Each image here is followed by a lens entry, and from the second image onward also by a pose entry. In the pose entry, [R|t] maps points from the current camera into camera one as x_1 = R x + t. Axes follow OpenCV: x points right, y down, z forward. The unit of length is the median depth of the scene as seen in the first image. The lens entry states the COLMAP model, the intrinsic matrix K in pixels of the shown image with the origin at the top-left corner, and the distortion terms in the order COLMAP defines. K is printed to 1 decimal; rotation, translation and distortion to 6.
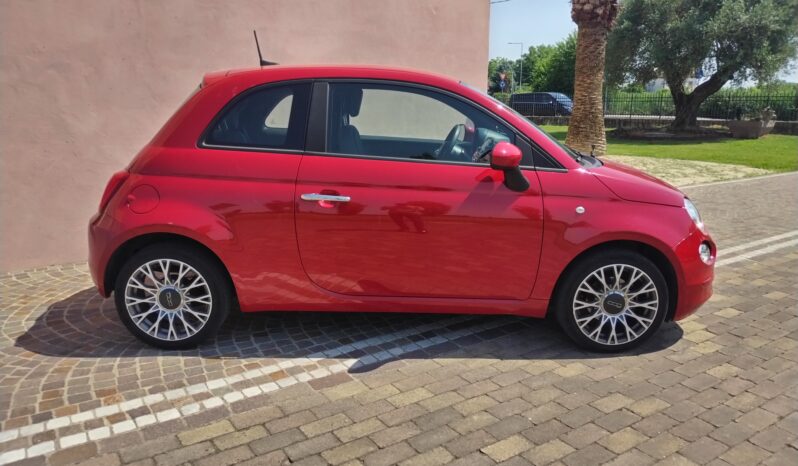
lens RADIAL K [[583.5, 0, 401.4], [0, 583.5, 236.6], [0, 0, 1]] dist [0.019595, -0.019693]
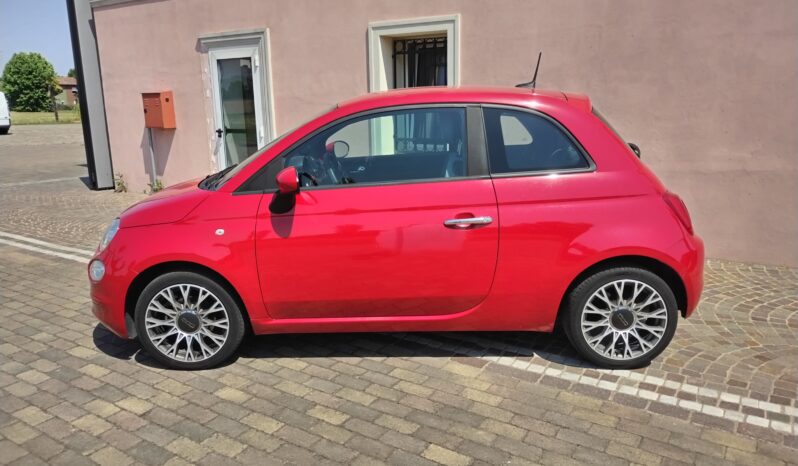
lens RADIAL K [[583.5, 0, 404.0], [0, 583.5, 234.4], [0, 0, 1]] dist [0.019595, -0.019693]
pose [[0.394427, 0.196262, -0.897724, 0.547151], [-0.192454, 0.972904, 0.128140, -0.084073], [0.898548, 0.122229, 0.421511, 0.227248]]
